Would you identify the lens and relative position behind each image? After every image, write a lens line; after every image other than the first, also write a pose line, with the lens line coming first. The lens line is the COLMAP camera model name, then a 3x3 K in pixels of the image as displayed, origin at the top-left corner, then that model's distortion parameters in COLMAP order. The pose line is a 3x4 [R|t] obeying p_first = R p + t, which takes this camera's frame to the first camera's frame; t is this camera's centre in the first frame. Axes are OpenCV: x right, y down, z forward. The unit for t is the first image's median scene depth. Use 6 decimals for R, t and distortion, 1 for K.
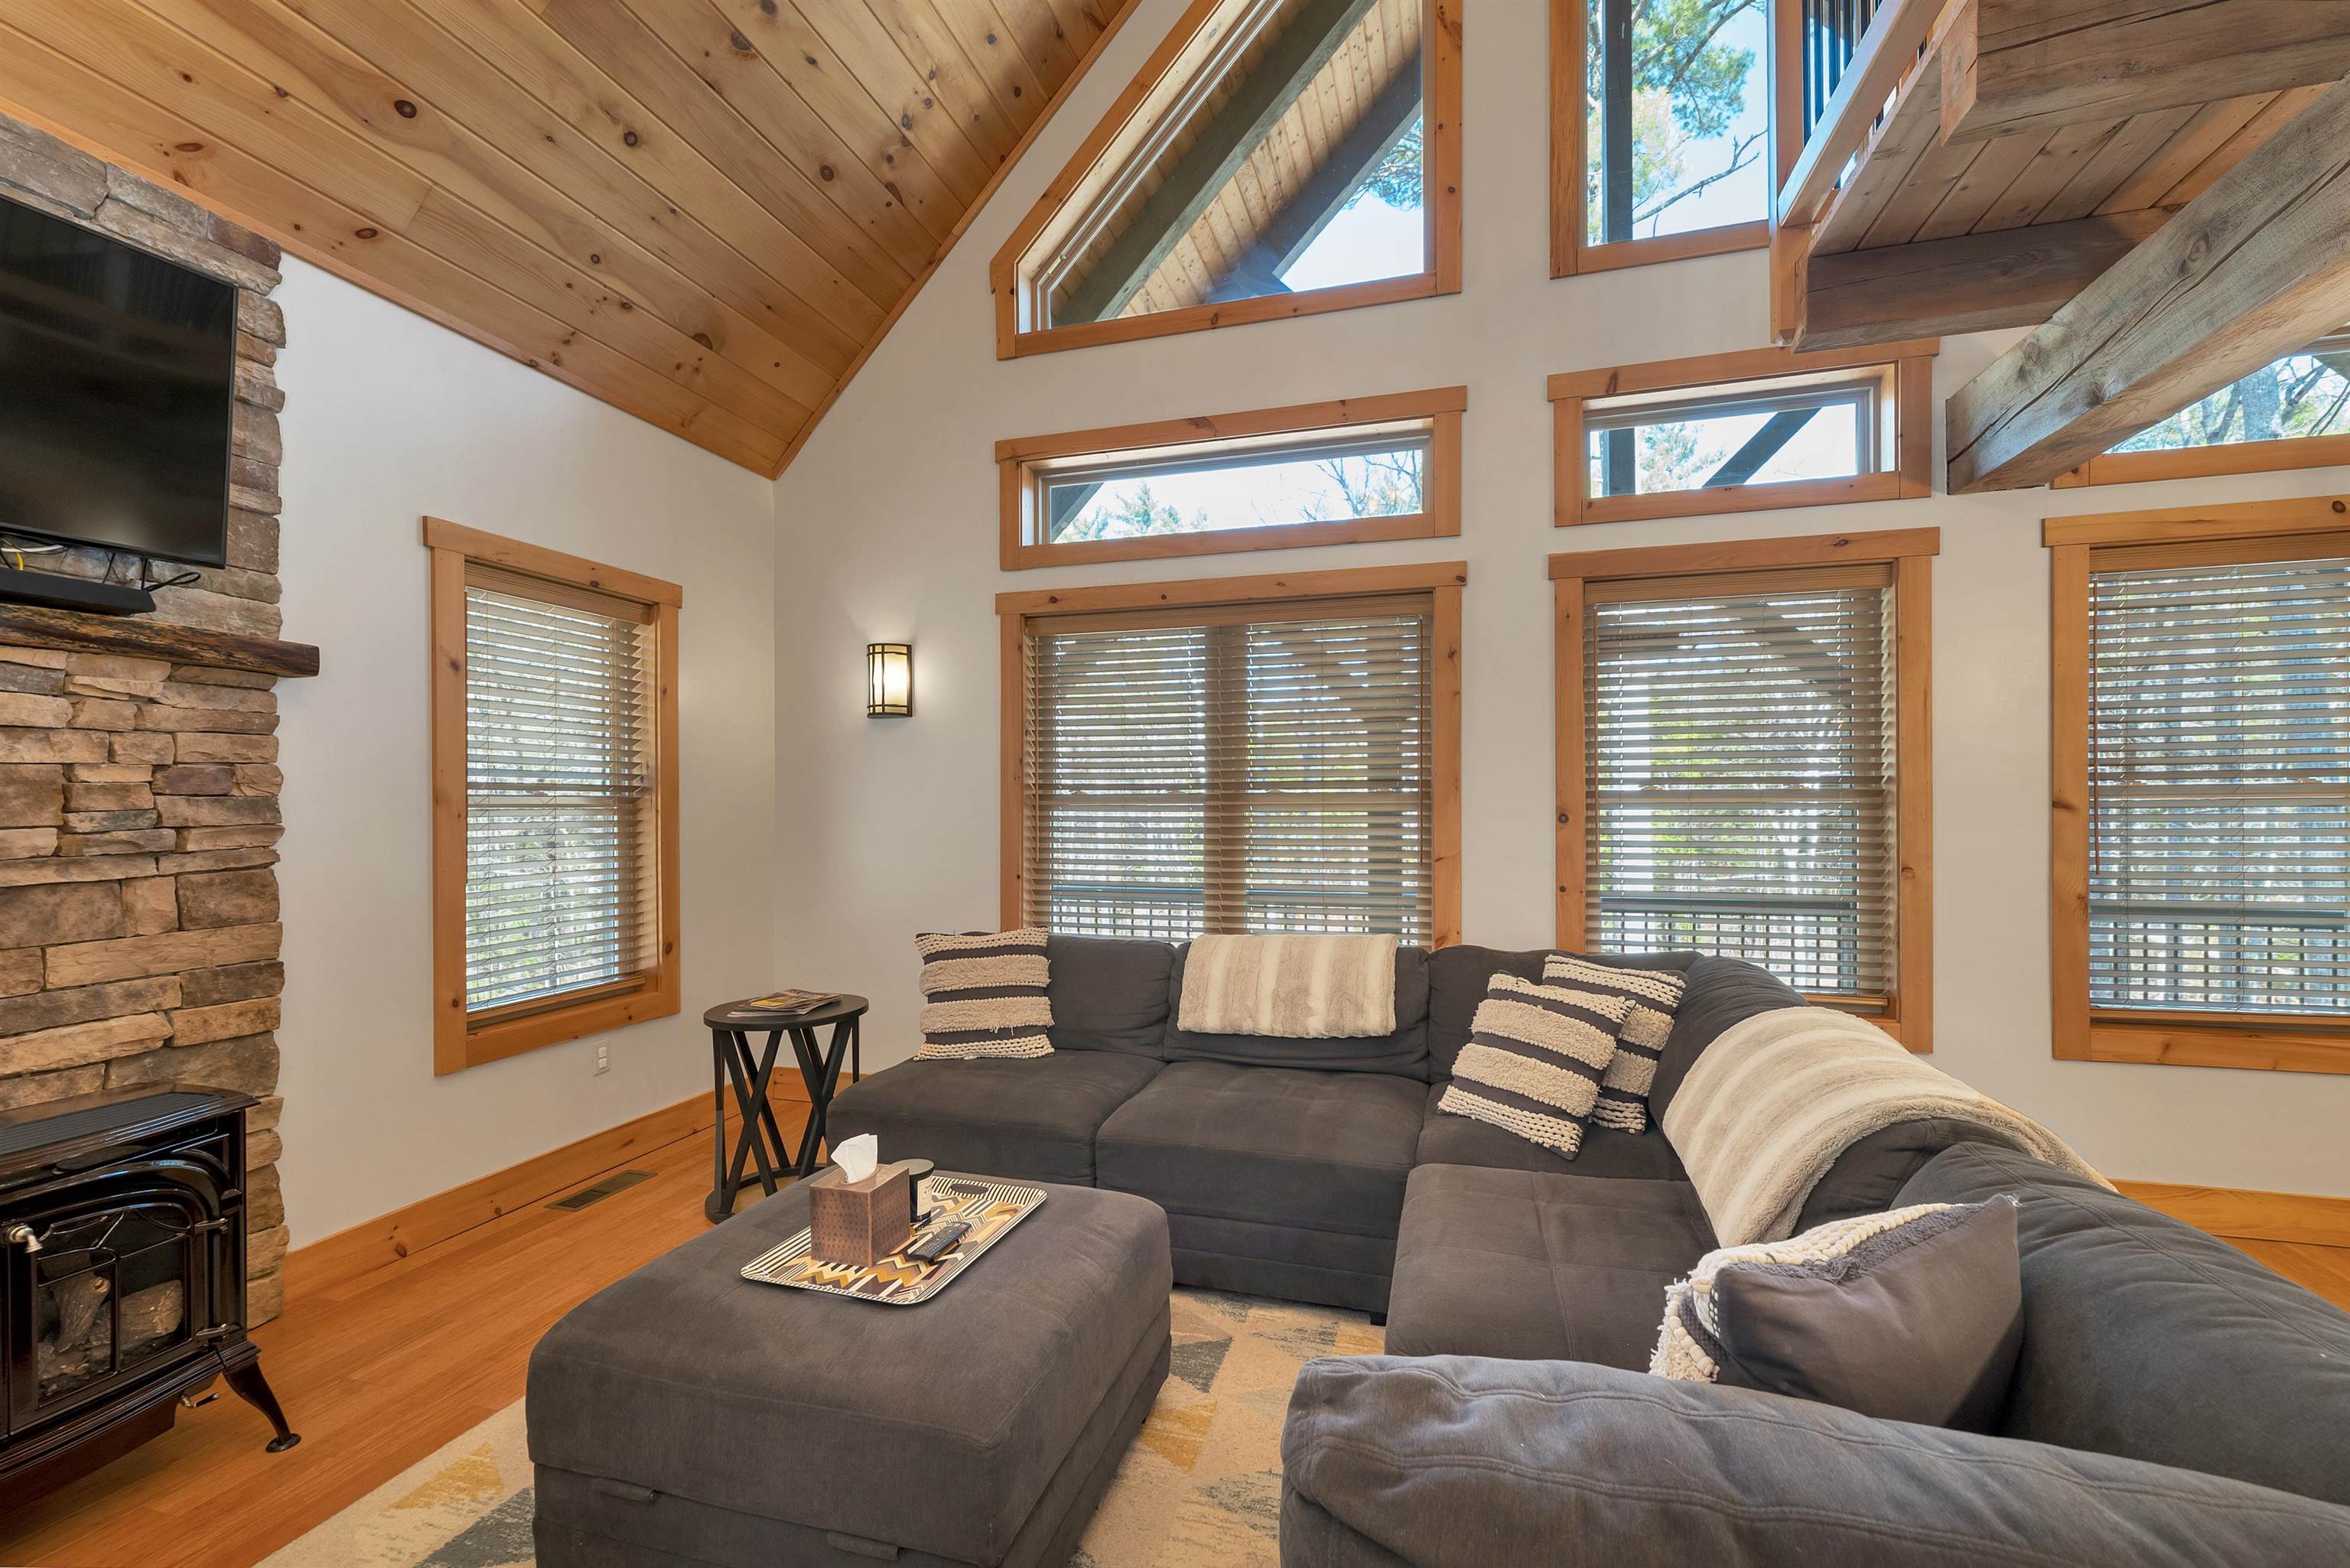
lens RADIAL K [[992.1, 0, 1169.9], [0, 992.1, 807.3], [0, 0, 1]] dist [-0.000786, 0.000426]
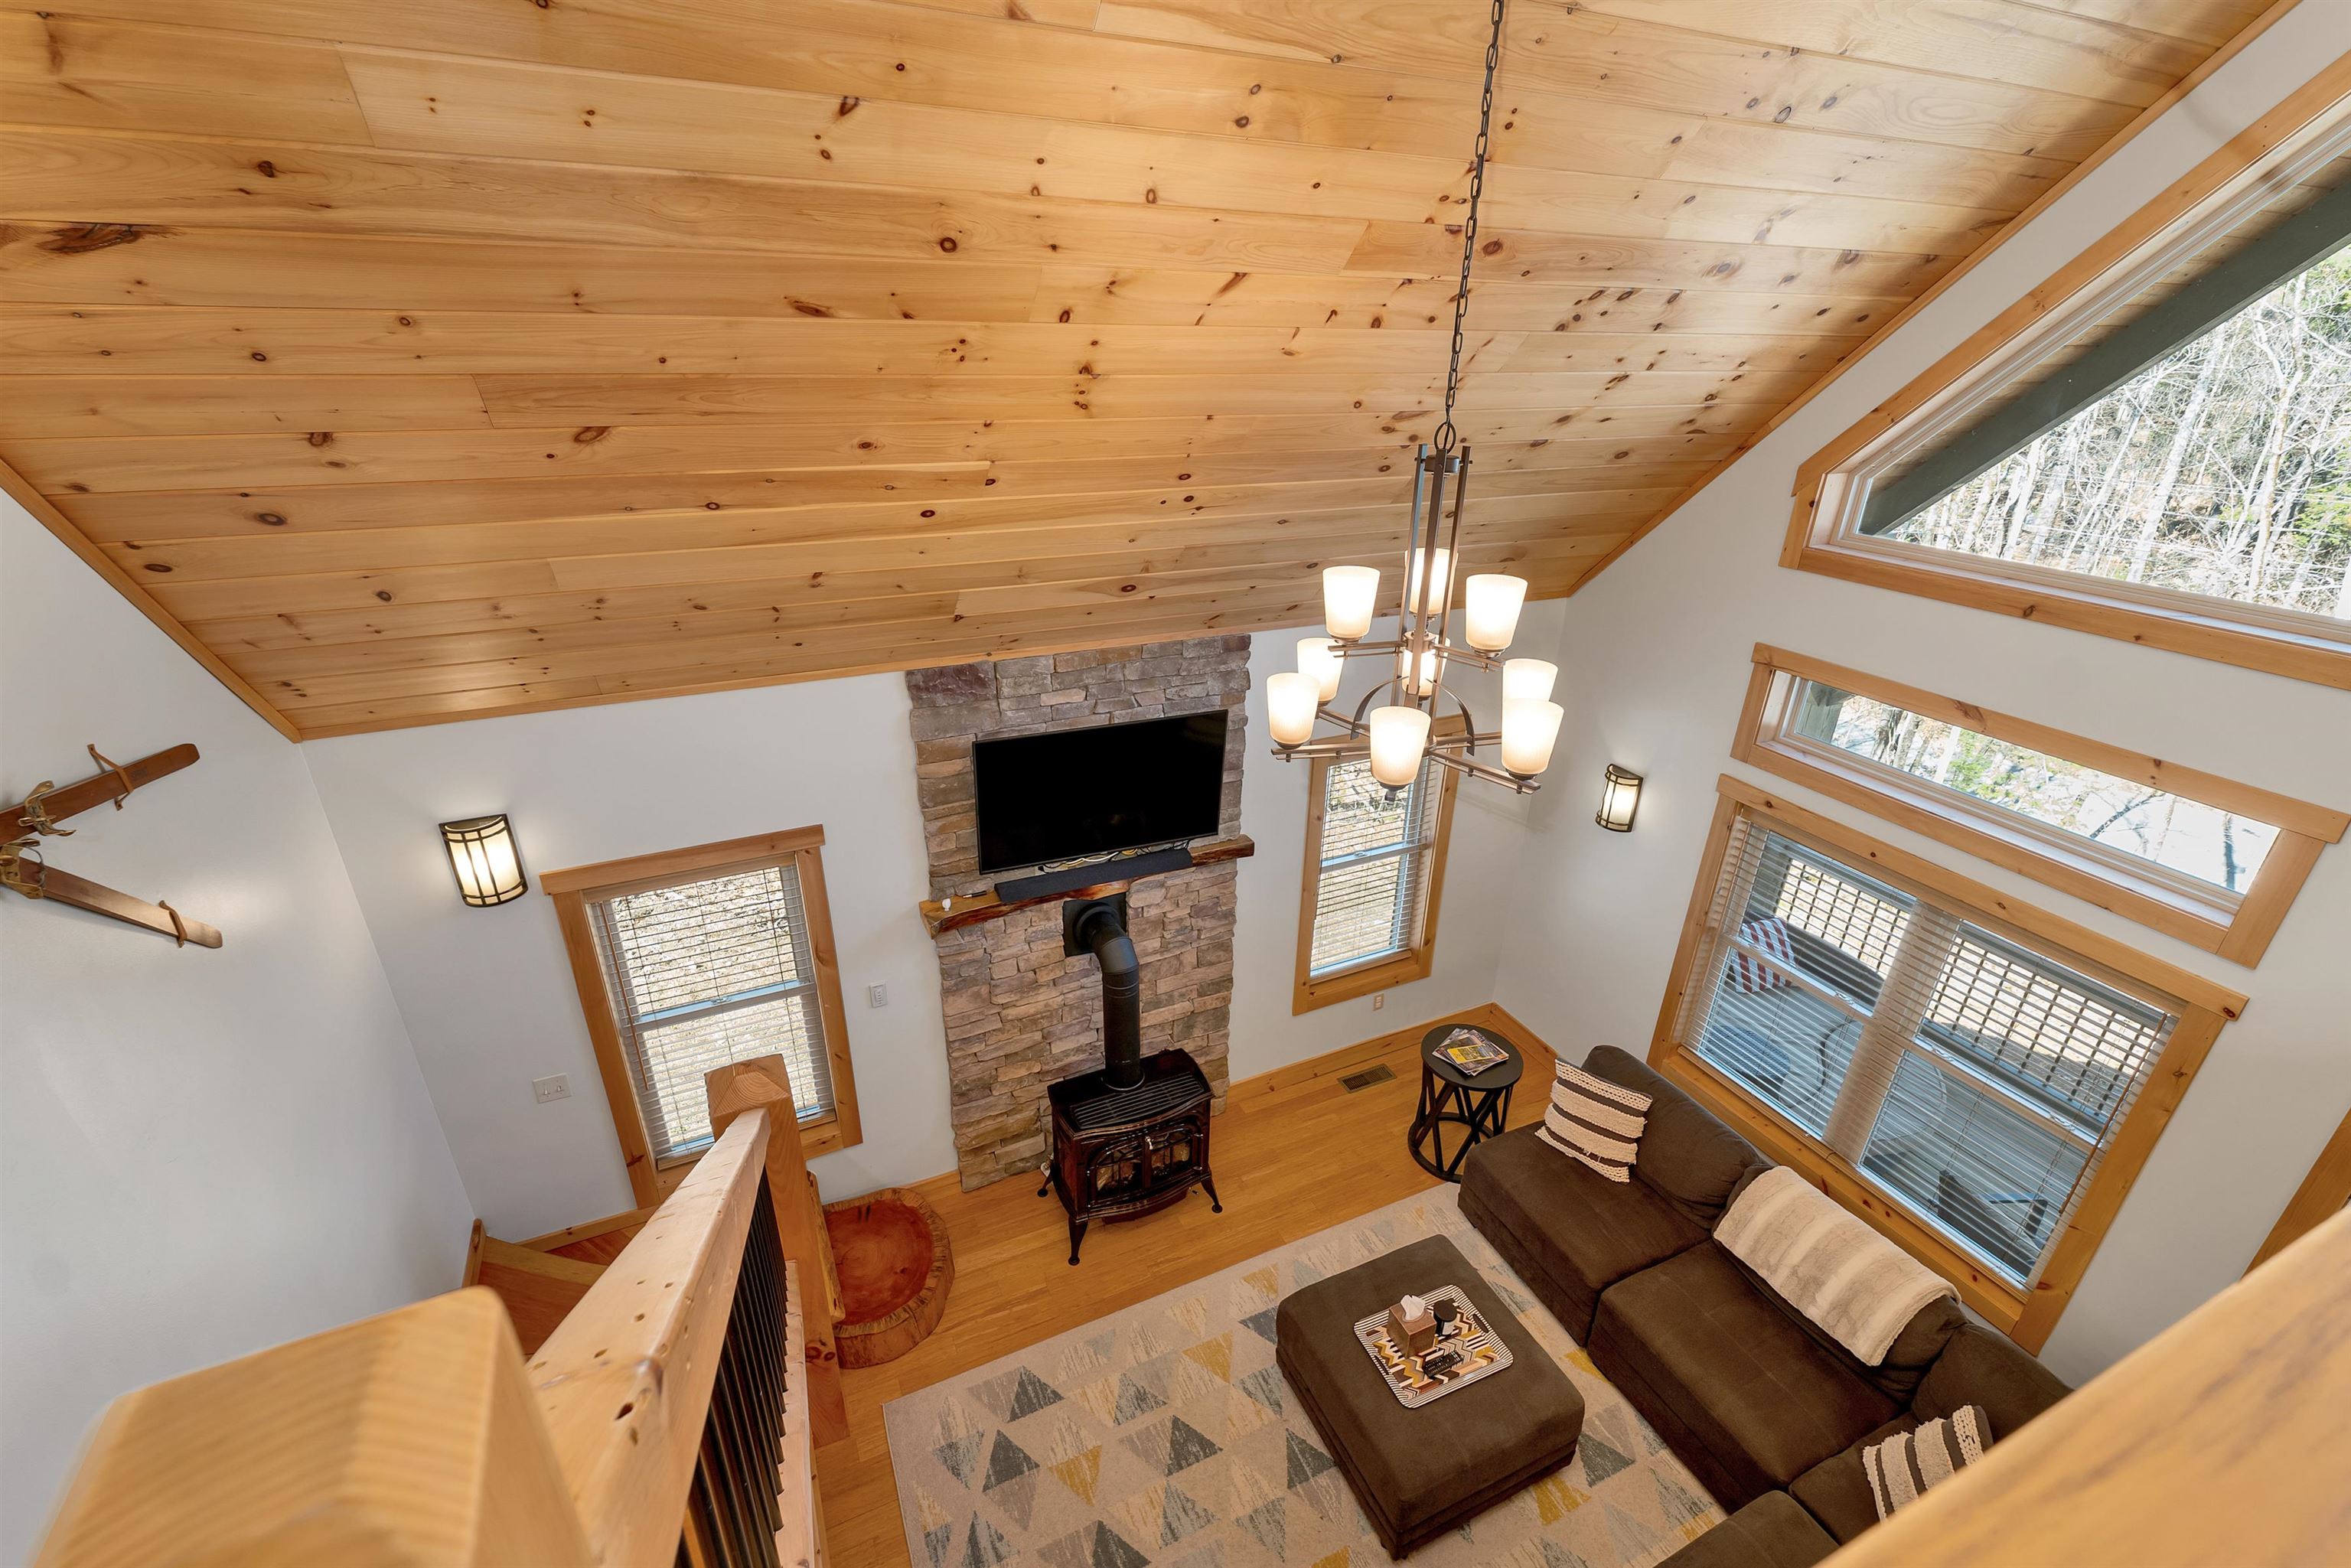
lens RADIAL K [[992.5, 0, 1173.3], [0, 992.5, 786.7], [0, 0, 1]] dist [-0.000786, 0.000426]
pose [[0.664037, 0.323701, -0.673997, 0.280927], [-0.019728, 0.908699, 0.416985, -1.060741], [0.747439, -0.263597, 0.609796, -0.242141]]
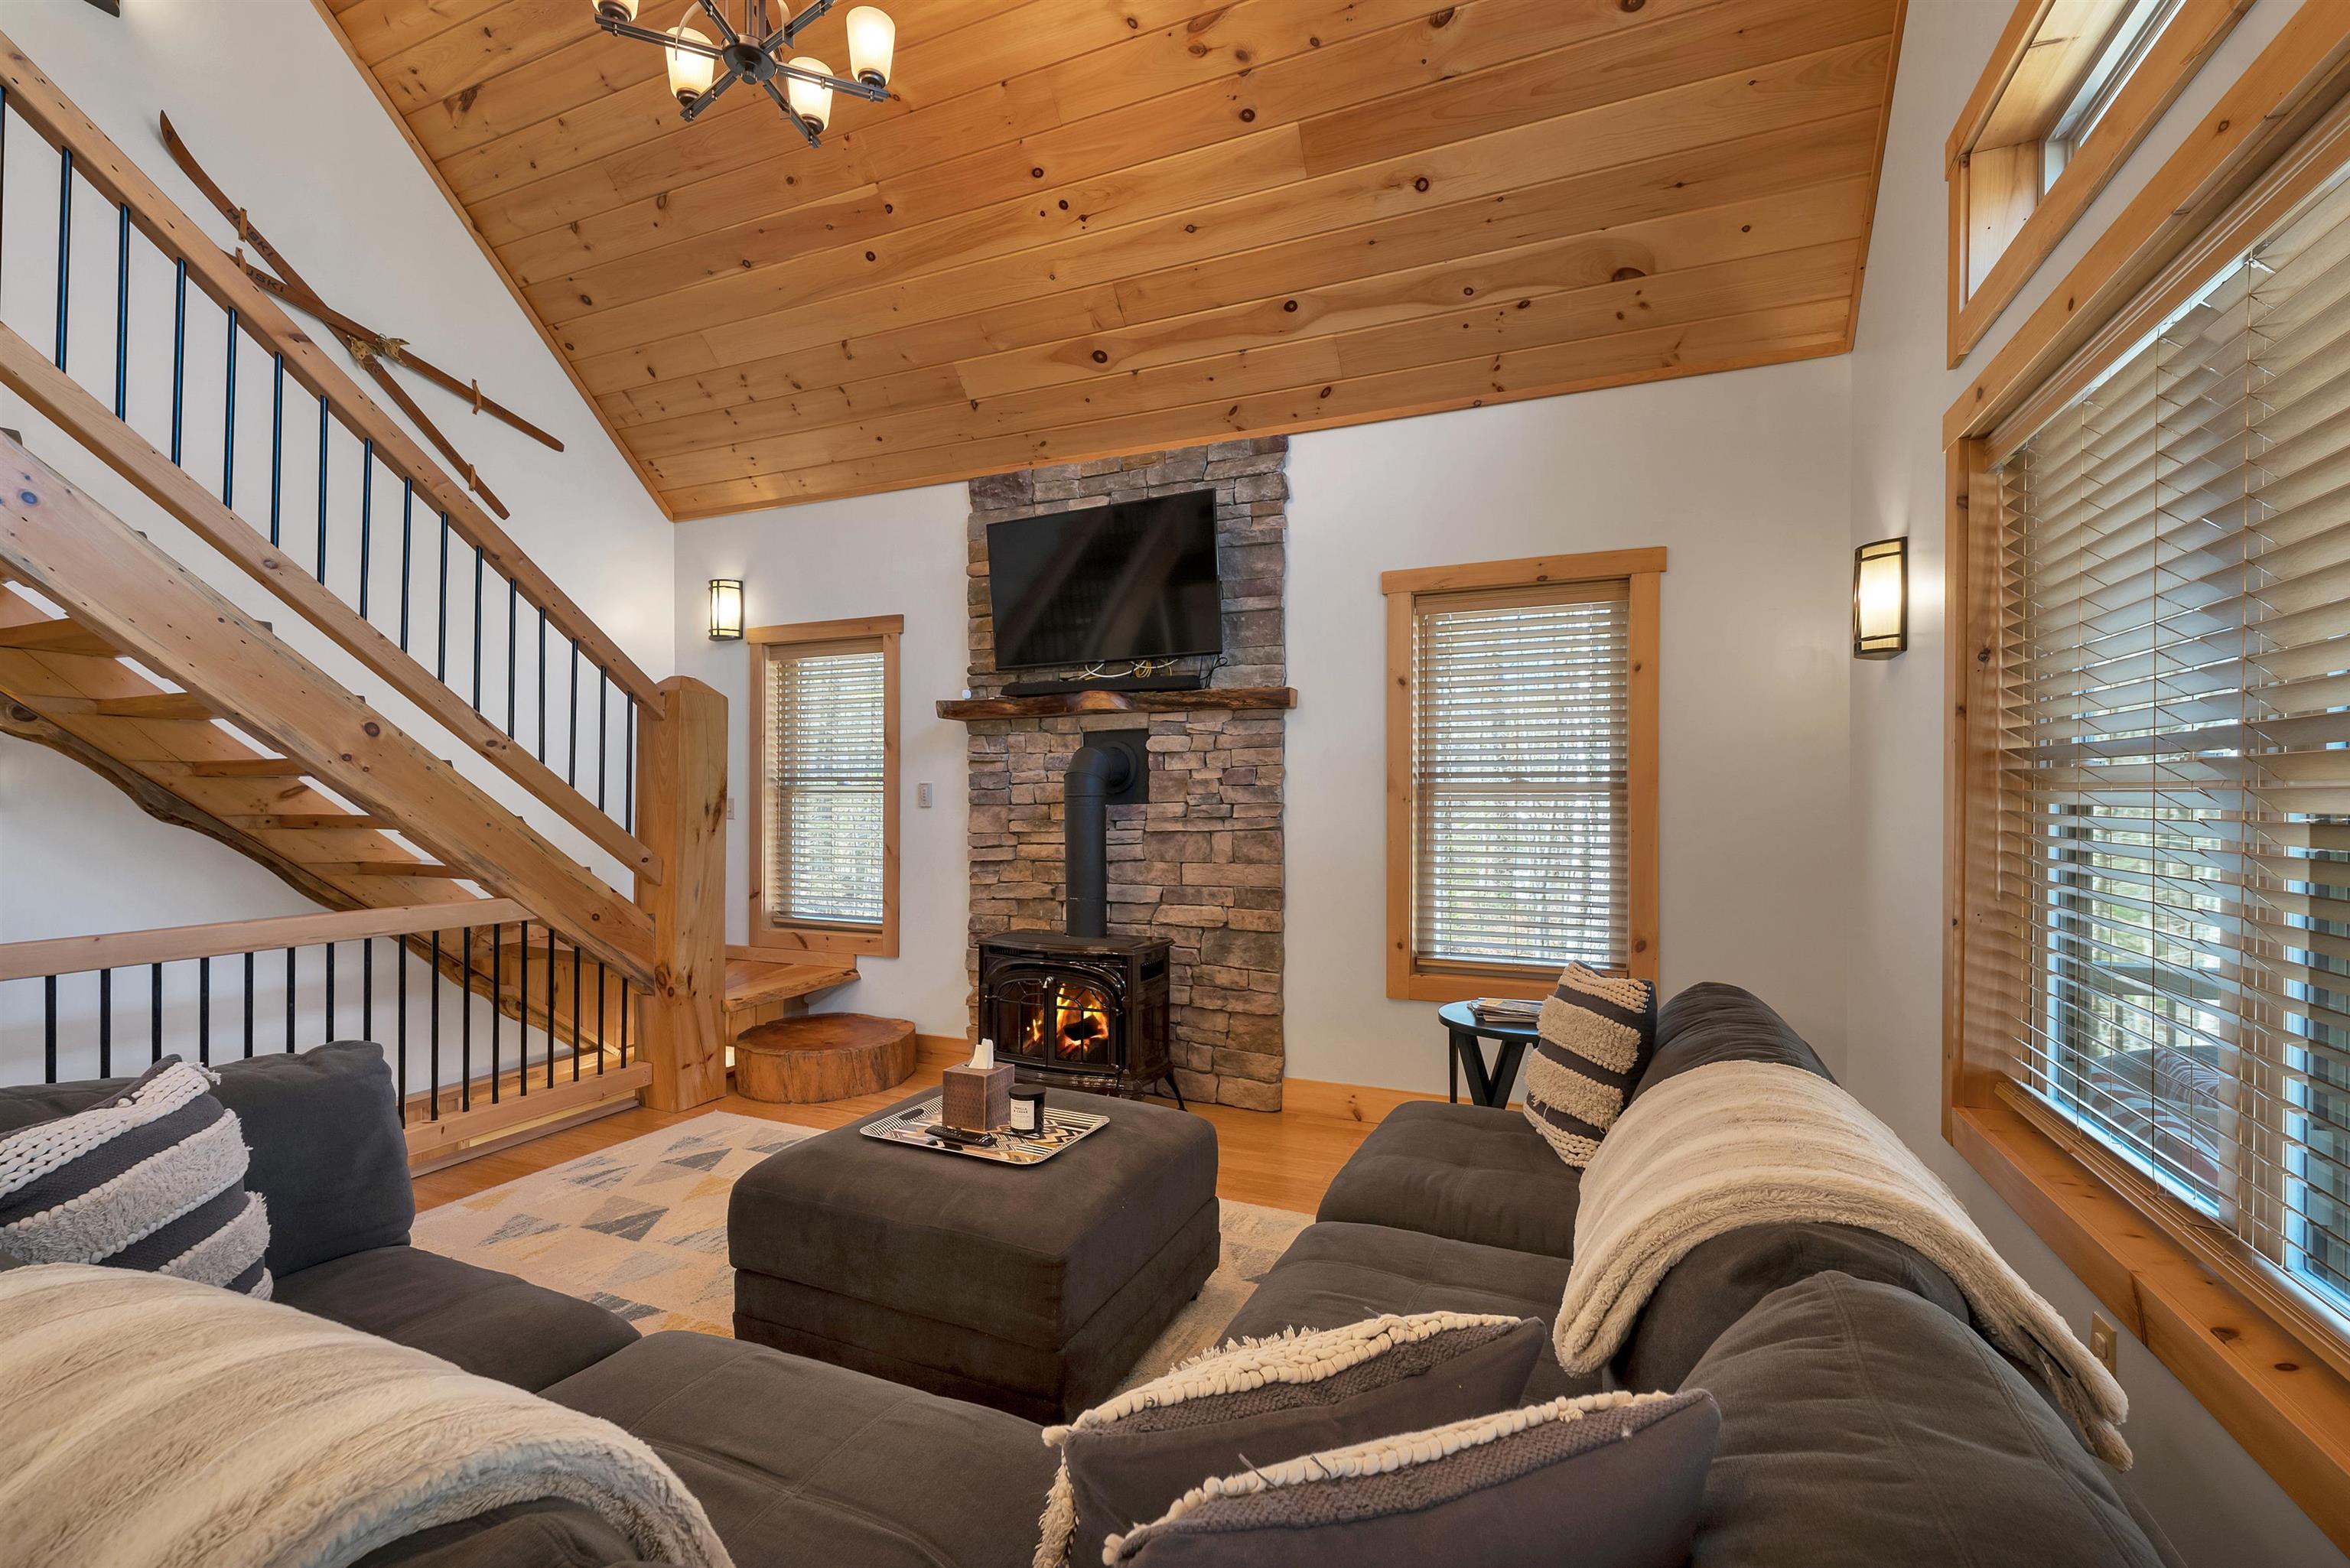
lens RADIAL K [[992.1, 0, 1158.2], [0, 992.1, 794.2], [0, 0, 1]] dist [-0.000786, 0.000426]
pose [[-0.126096, 0.007196, -0.991992, 0.695398], [-0.000425, 0.999973, 0.007308, -0.008604], [0.992018, 0.001343, -0.126089, 1.008948]]
